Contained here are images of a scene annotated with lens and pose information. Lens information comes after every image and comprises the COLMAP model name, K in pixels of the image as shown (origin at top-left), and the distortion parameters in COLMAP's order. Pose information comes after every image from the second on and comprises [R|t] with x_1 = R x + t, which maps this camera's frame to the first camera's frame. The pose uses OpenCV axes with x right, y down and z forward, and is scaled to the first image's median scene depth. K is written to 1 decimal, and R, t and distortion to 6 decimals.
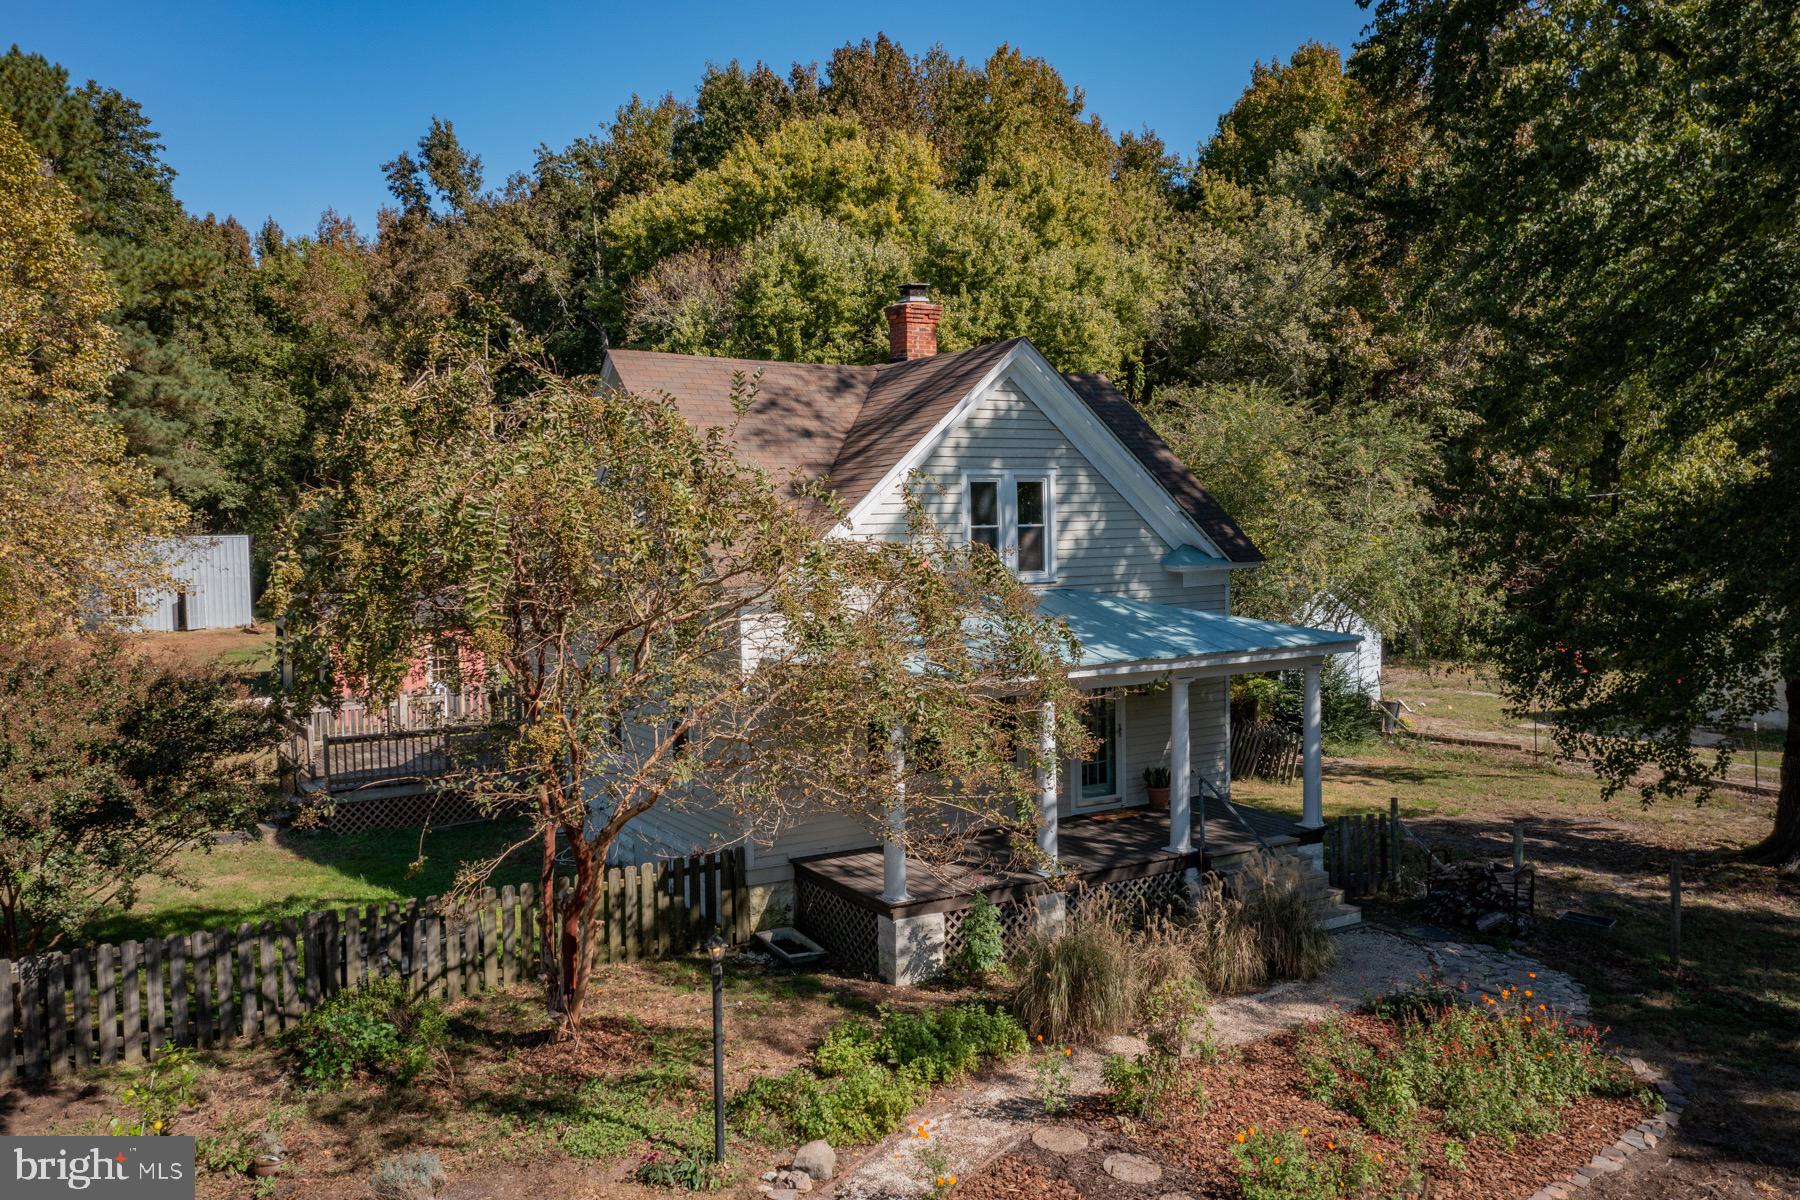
lens RADIAL K [[1430.7, 0, 900.0], [0, 1430.7, 600.0], [0, 0, 1]] dist [0.016501, 0.011700]
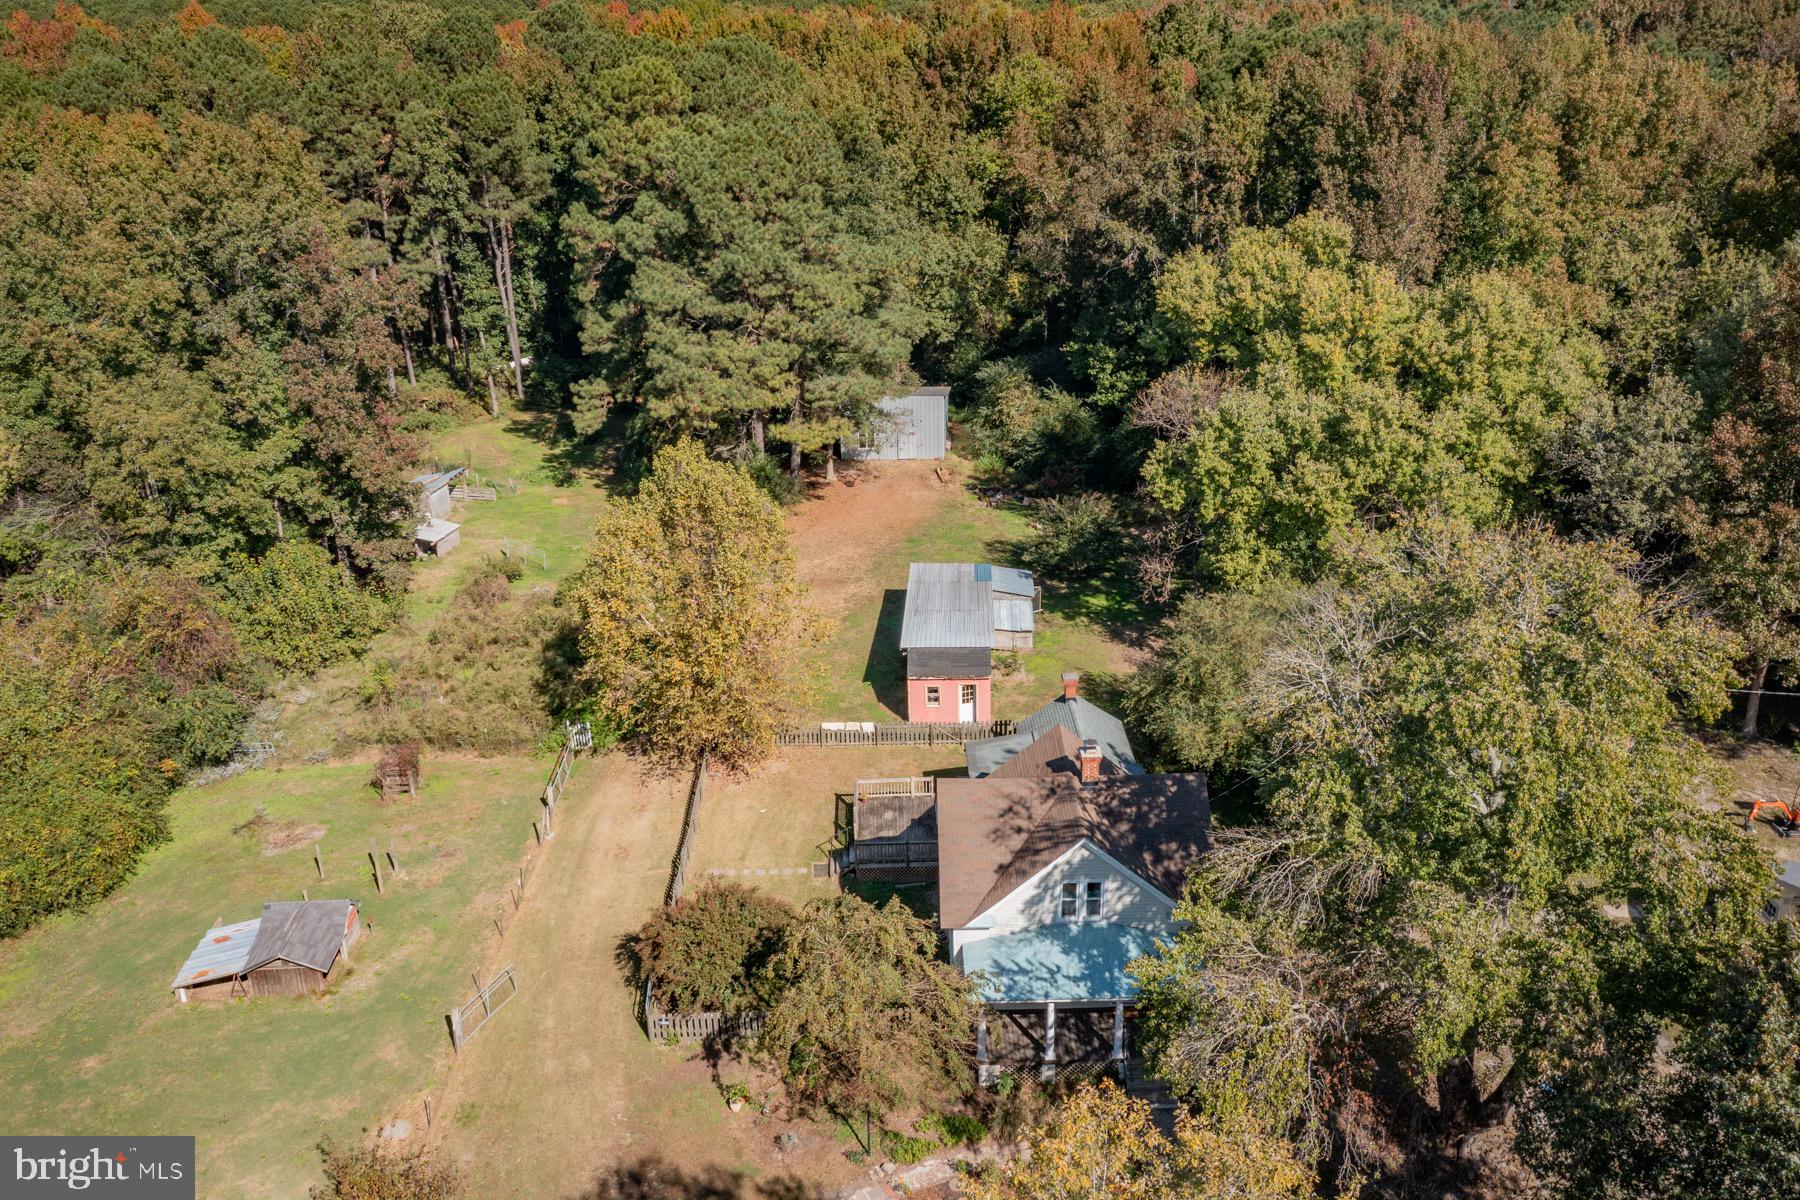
lens RADIAL K [[1481.2, 0, 922.8], [0, 1481.2, 594.3], [0, 0, 1]] dist [0.007348, 0.002081]
pose [[0.870672, 0.197655, -0.450404, 0.365385], [-0.036075, 0.938901, 0.342291, -0.585954], [0.490540, -0.281775, 0.824605, -0.424331]]
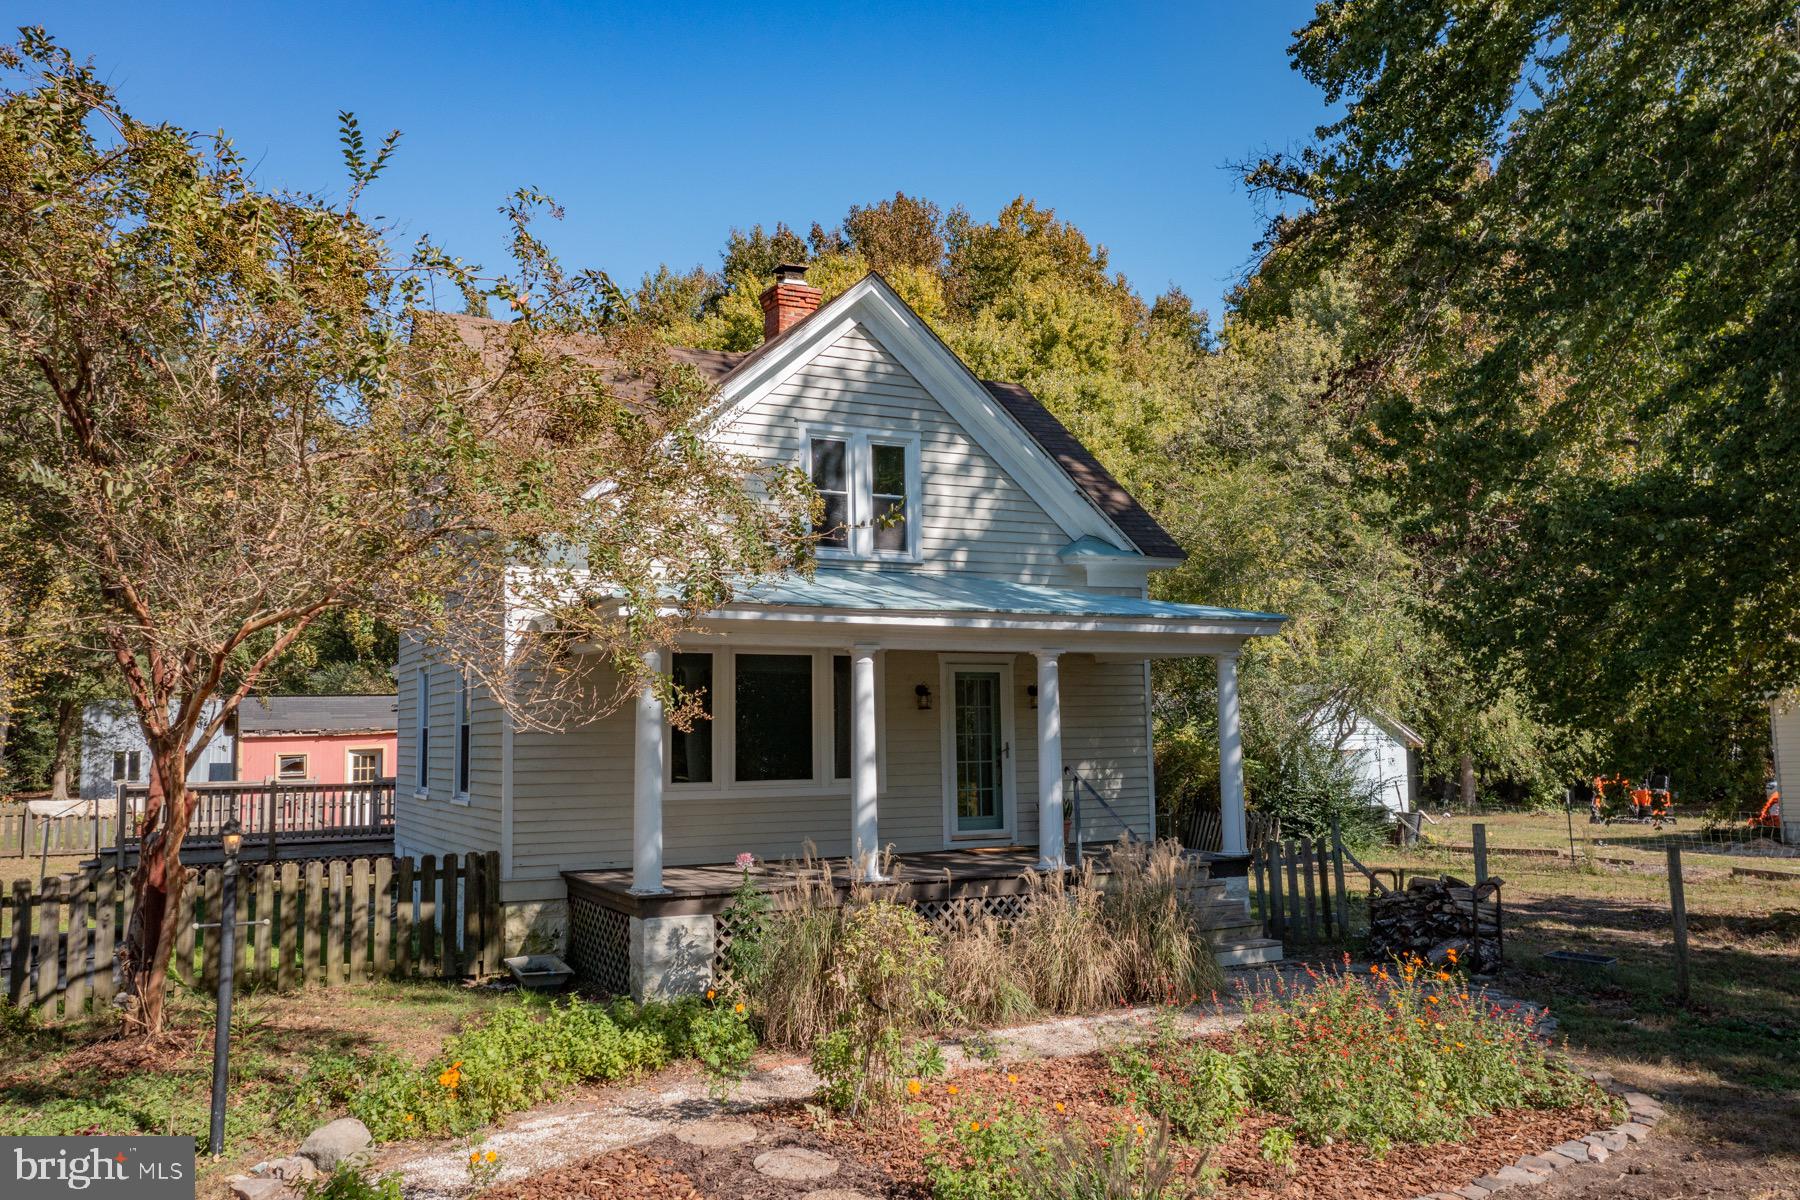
lens RADIAL K [[1430.7, 0, 900.0], [0, 1430.7, 600.0], [0, 0, 1]] dist [0.016501, 0.011700]
pose [[0.998216, -0.004695, -0.059525, 0.061586], [-0.004652, 0.987757, -0.155930, 0.058657], [0.059529, 0.155929, 0.985973, 0.073048]]
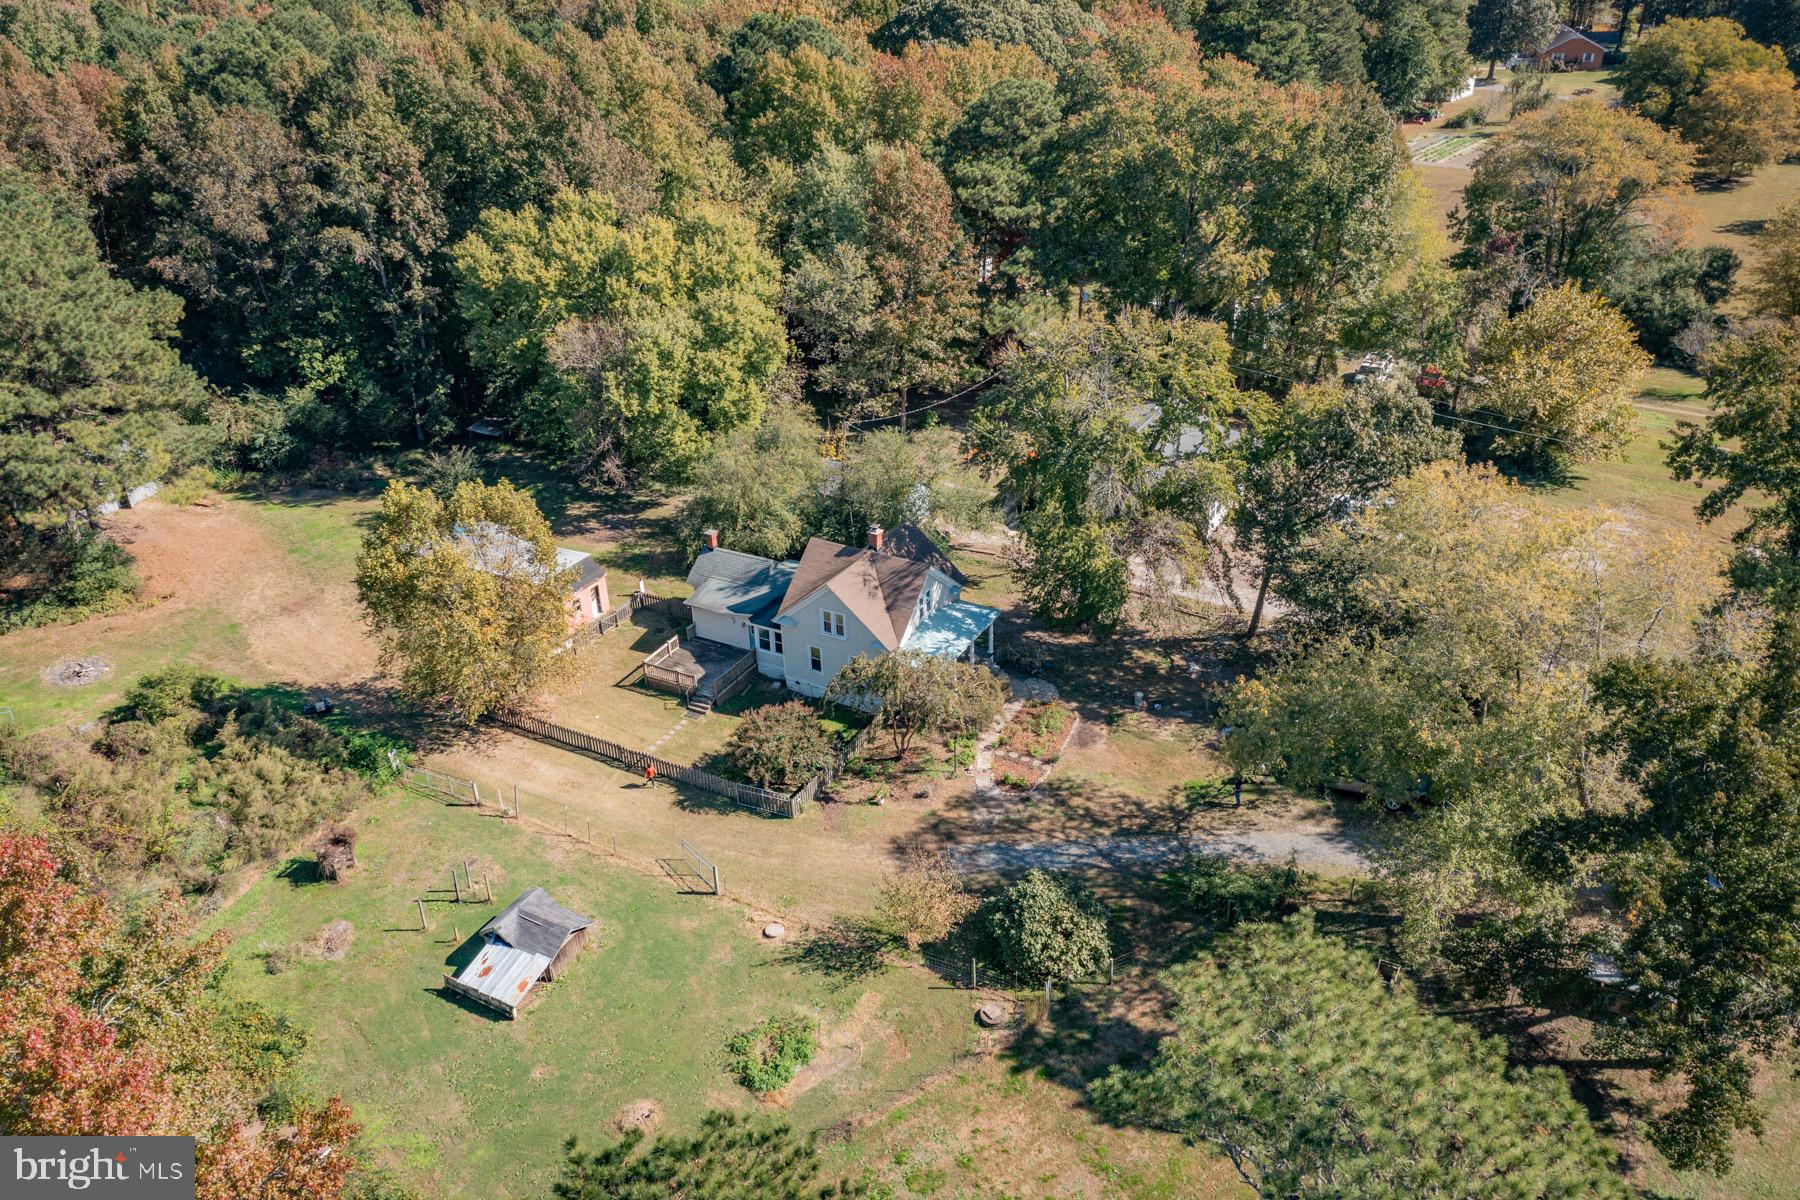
lens RADIAL K [[1430.7, 0, 900.0], [0, 1430.7, 600.0], [0, 0, 1]] dist [0.016501, 0.011700]
pose [[0.868528, -0.239159, 0.434123, -0.758376], [0.038273, 0.905628, 0.422342, -0.772778], [-0.494161, -0.350200, 0.795716, -0.942157]]
